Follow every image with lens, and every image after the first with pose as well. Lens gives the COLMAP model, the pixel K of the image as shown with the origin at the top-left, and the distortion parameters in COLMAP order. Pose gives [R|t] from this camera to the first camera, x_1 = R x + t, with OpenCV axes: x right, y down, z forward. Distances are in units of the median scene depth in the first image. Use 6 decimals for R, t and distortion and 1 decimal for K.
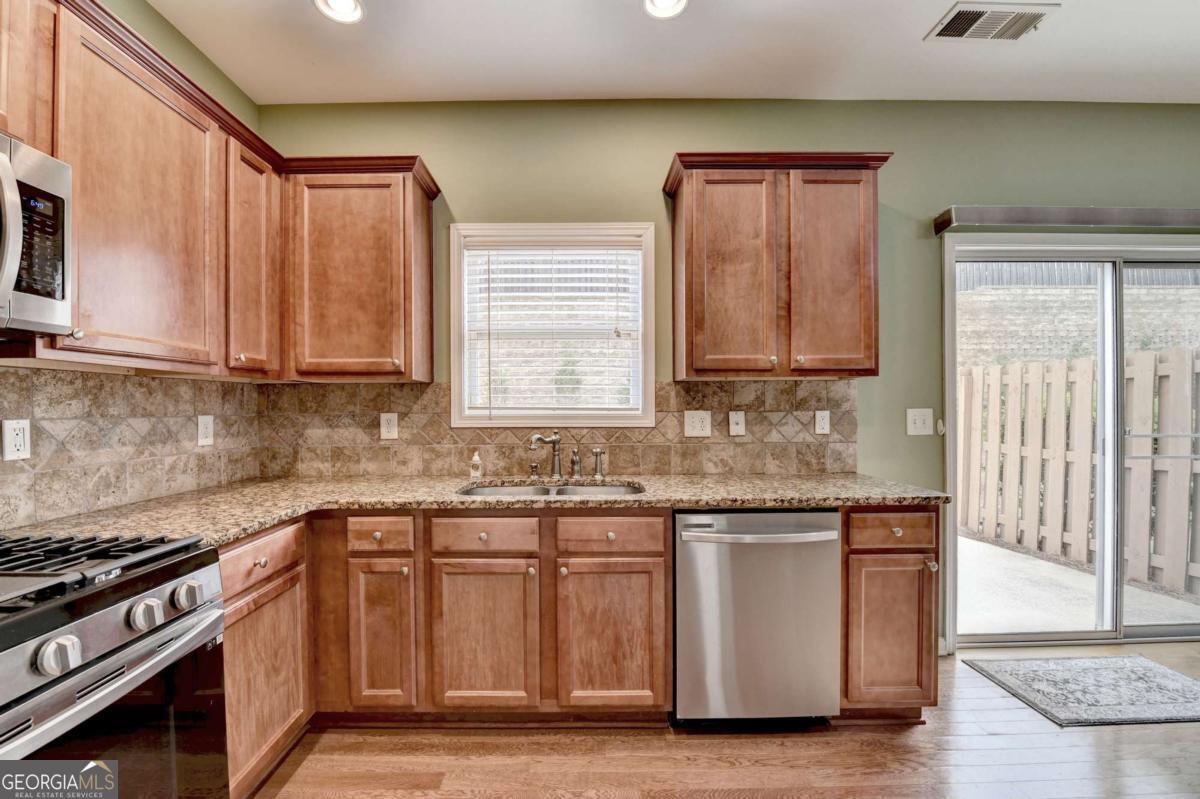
lens RADIAL K [[481.1, 0, 585.5], [0, 481.1, 409.6], [0, 0, 1]] dist [-0.018227, -0.000448]
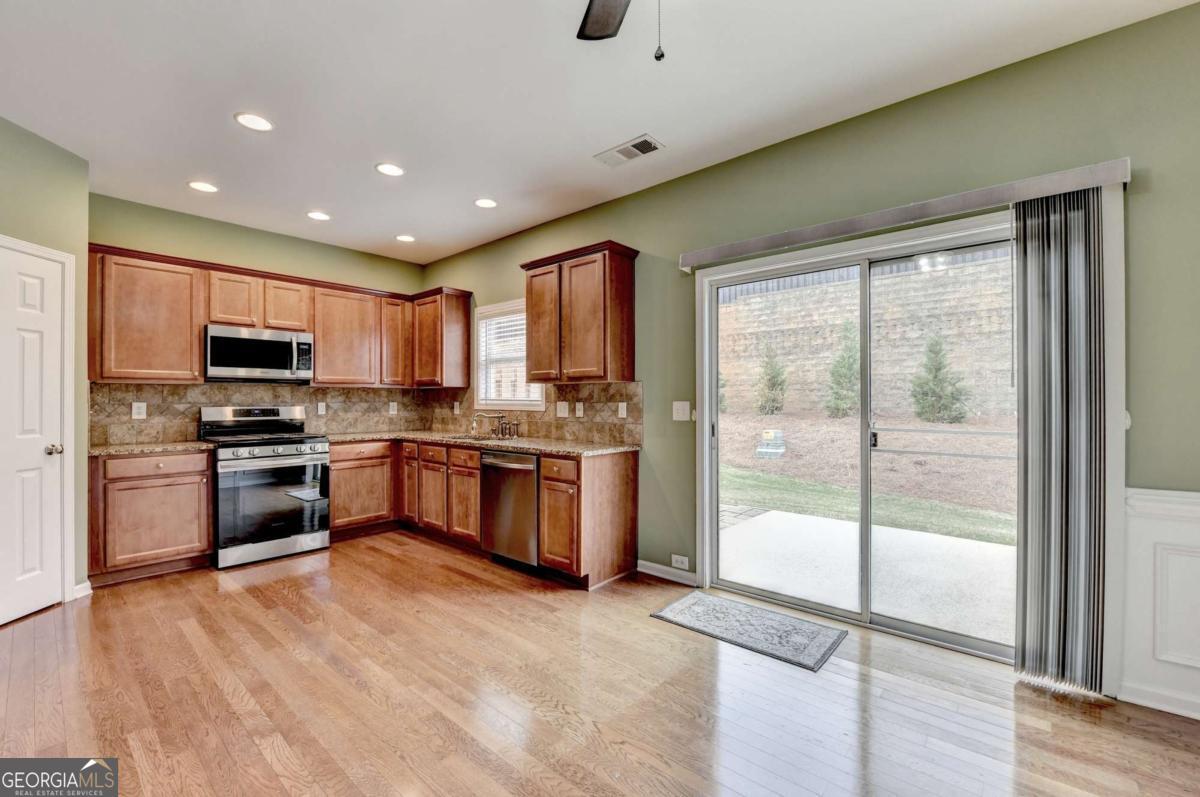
lens RADIAL K [[476.5, 0, 600.0], [0, 476.5, 398.5], [0, 0, 1]] dist [-0.018043, -0.000156]
pose [[0.771204, 0.002280, -0.636584, 1.610175], [-0.005781, 0.999977, -0.003422, -0.004937], [0.636562, 0.006320, 0.771200, -0.233651]]
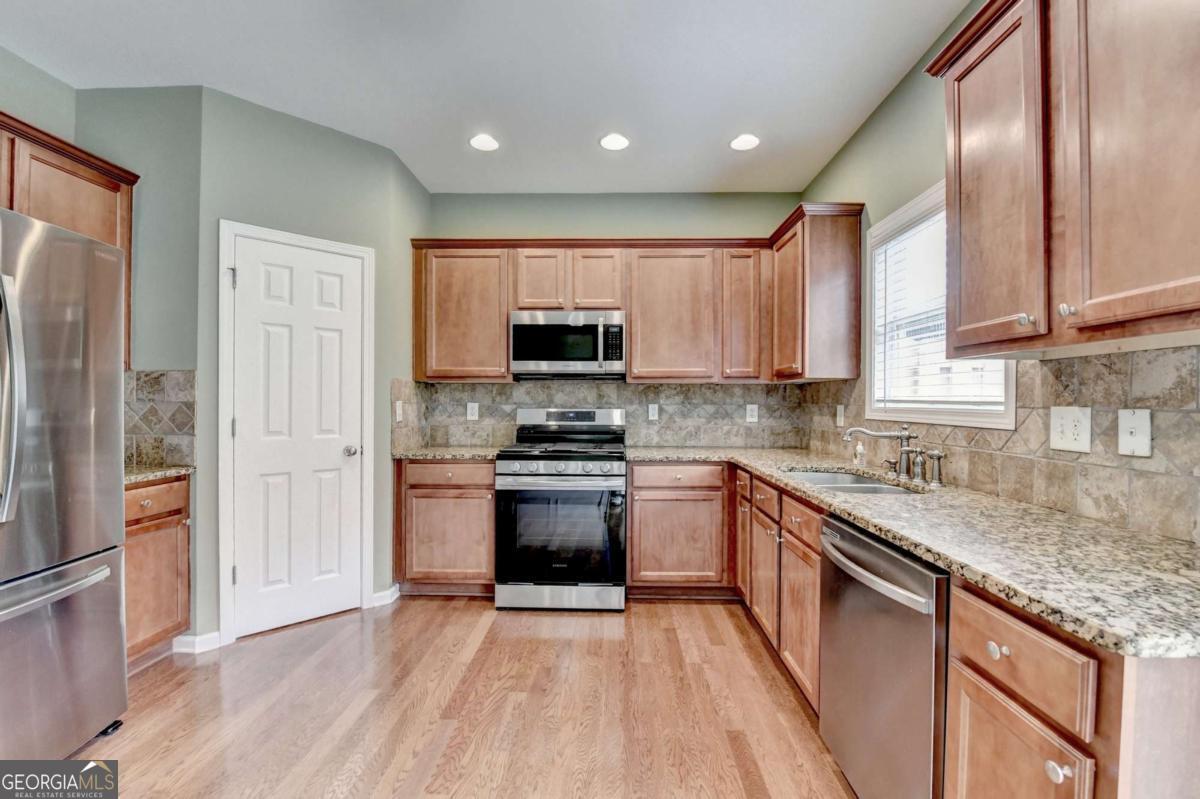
lens RADIAL K [[500.9, 0, 617.5], [0, 500.9, 402.1], [0, 0, 1]] dist [-0.003568, -0.008184]
pose [[0.005327, 0.006316, -0.999966, 0.978686], [-0.007921, 0.999949, 0.006274, -0.003763], [0.999954, 0.007887, 0.005377, 0.500035]]
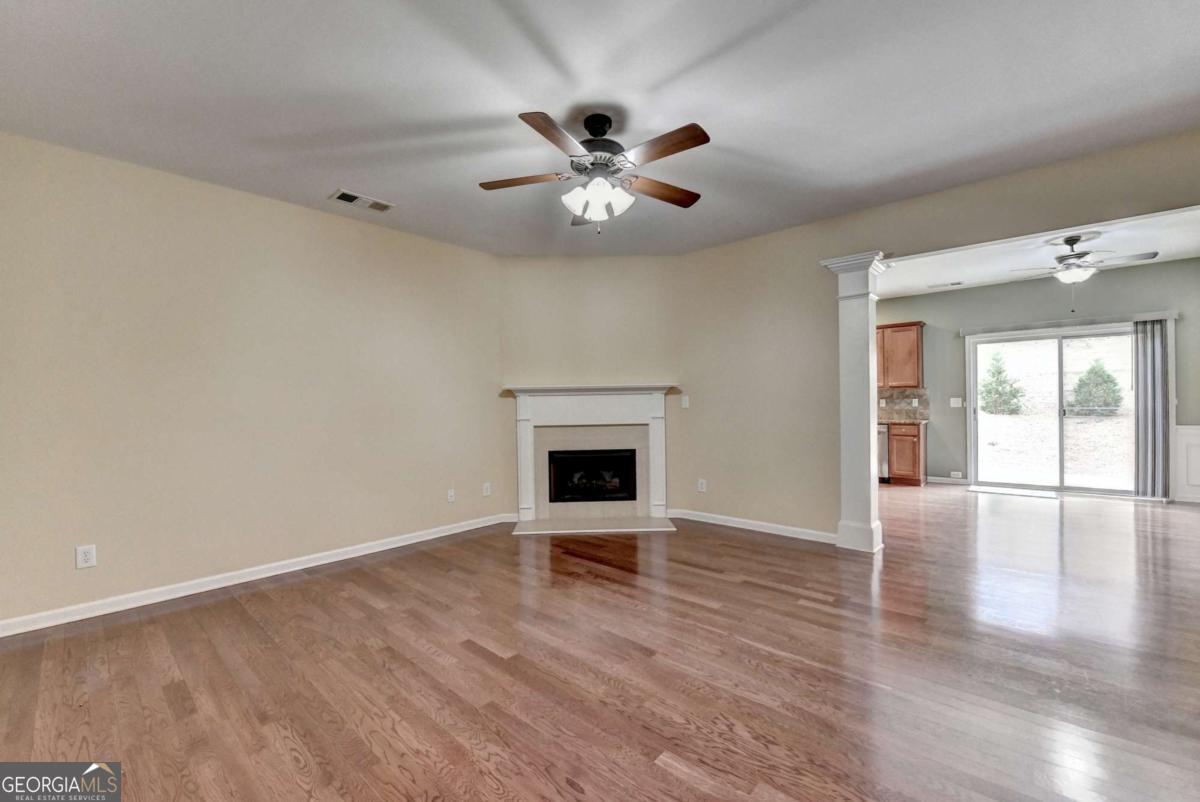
lens RADIAL K [[476.5, 0, 600.0], [0, 476.5, 401.0], [0, 0, 1]] dist [-0.018043, -0.000156]
pose [[0.752170, -0.004343, -0.658955, 1.109396], [0.005728, 0.999984, -0.000052, 0.005788], [0.658944, -0.003736, 0.752183, -2.927472]]
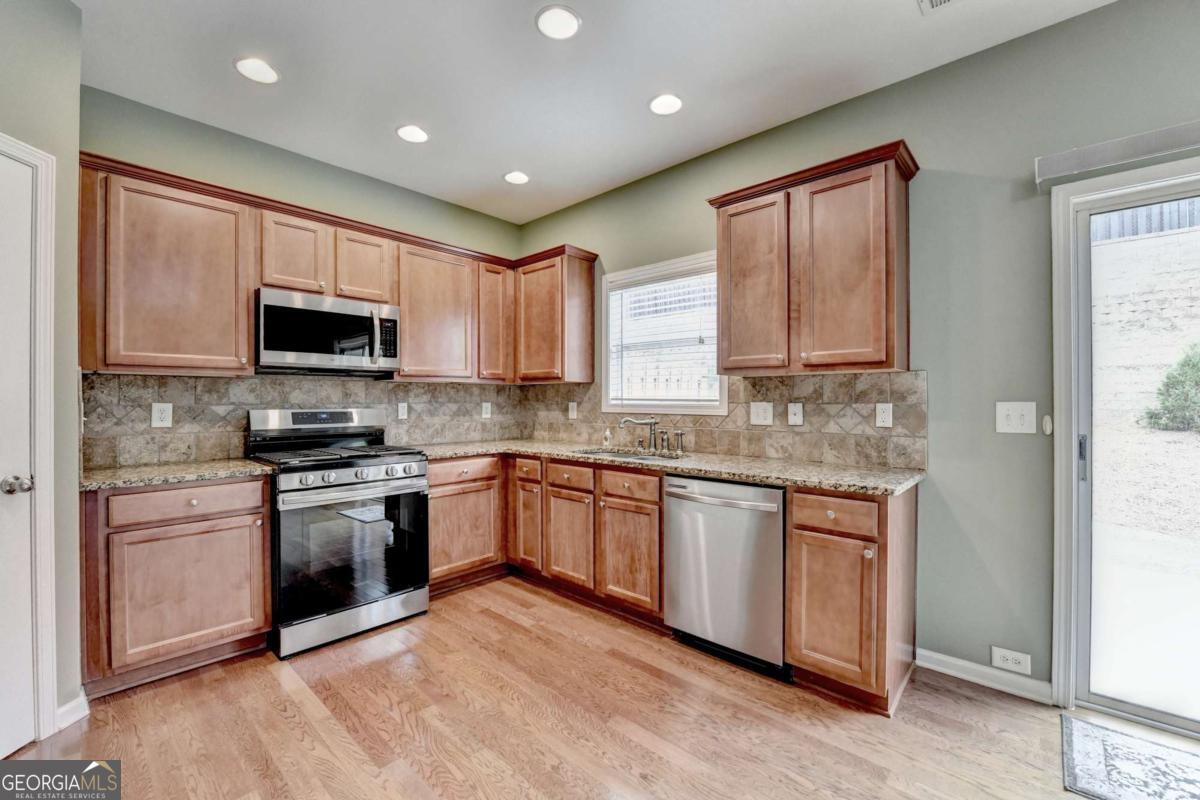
lens RADIAL K [[483.9, 0, 600.0], [0, 483.9, 400.0], [0, 0, 1]] dist [-0.016514, -0.000706]
pose [[0.743495, 0.004894, -0.668724, 0.831692], [-0.006166, 0.999981, 0.000463, -0.001720], [0.668713, 0.003779, 0.743511, -0.141160]]
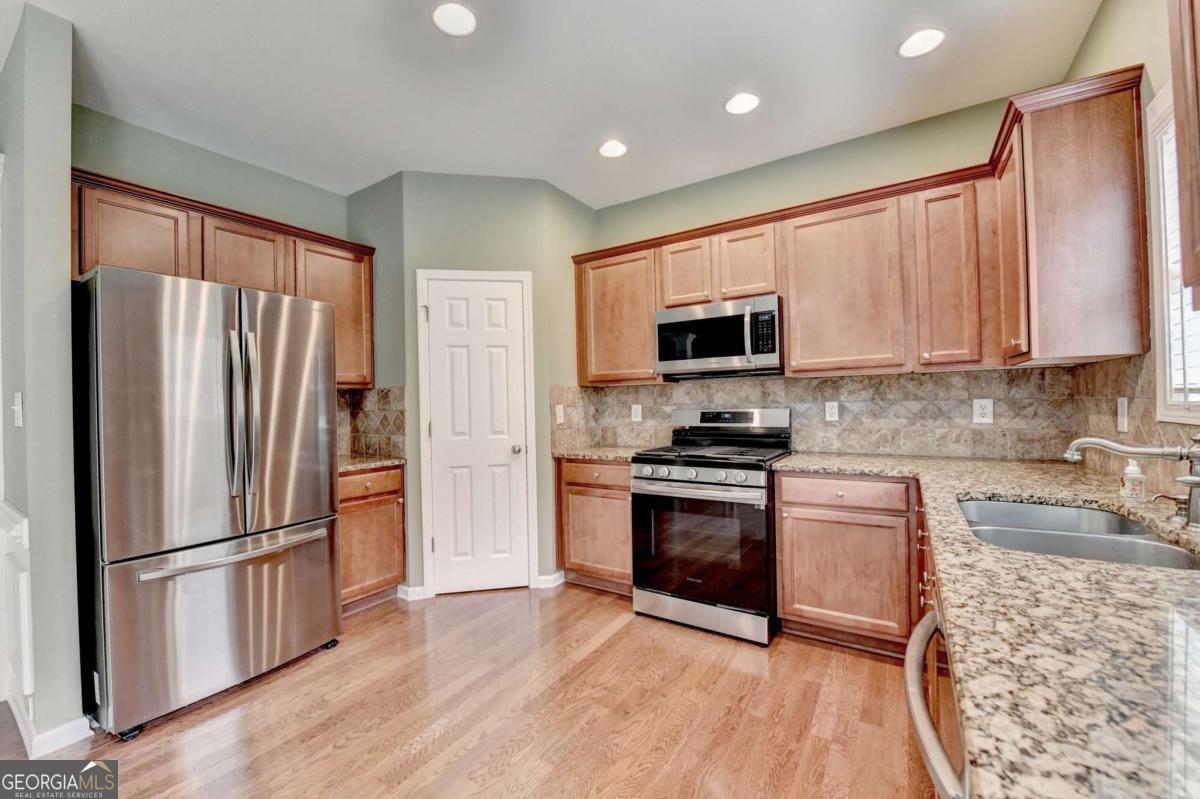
lens RADIAL K [[483.9, 0, 600.0], [0, 483.9, 399.5], [0, 0, 1]] dist [-0.016514, -0.000706]
pose [[-0.536139, 0.014246, -0.844009, 0.759392], [0.022667, 0.999740, 0.002476, -0.011631], [0.843825, -0.017804, -0.536323, 0.816963]]
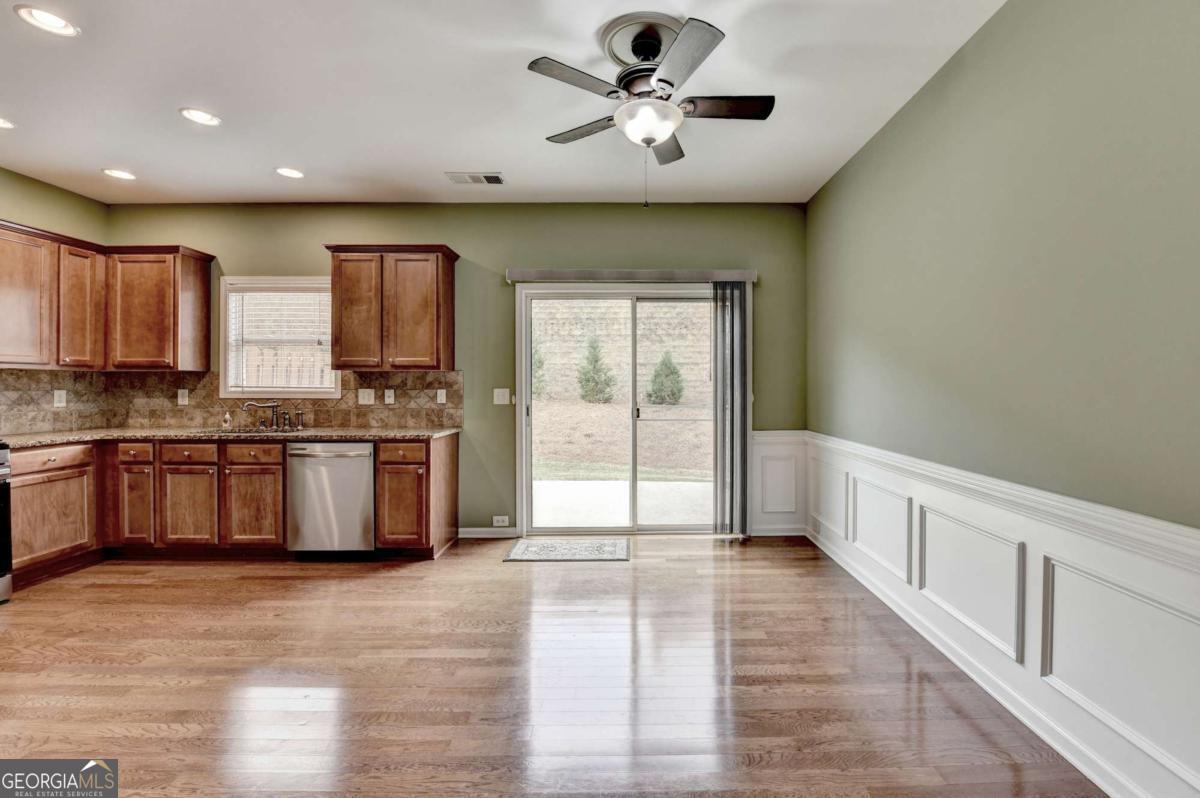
lens RADIAL K [[479.7, 0, 618.2], [0, 479.7, 383.6], [0, 0, 1]] dist [-0.017382, -0.000663]
pose [[0.999790, 0.005480, 0.019731, 1.242299], [-0.005350, 0.999964, -0.006613, -0.011663], [-0.019766, 0.006506, 0.999783, -0.782901]]
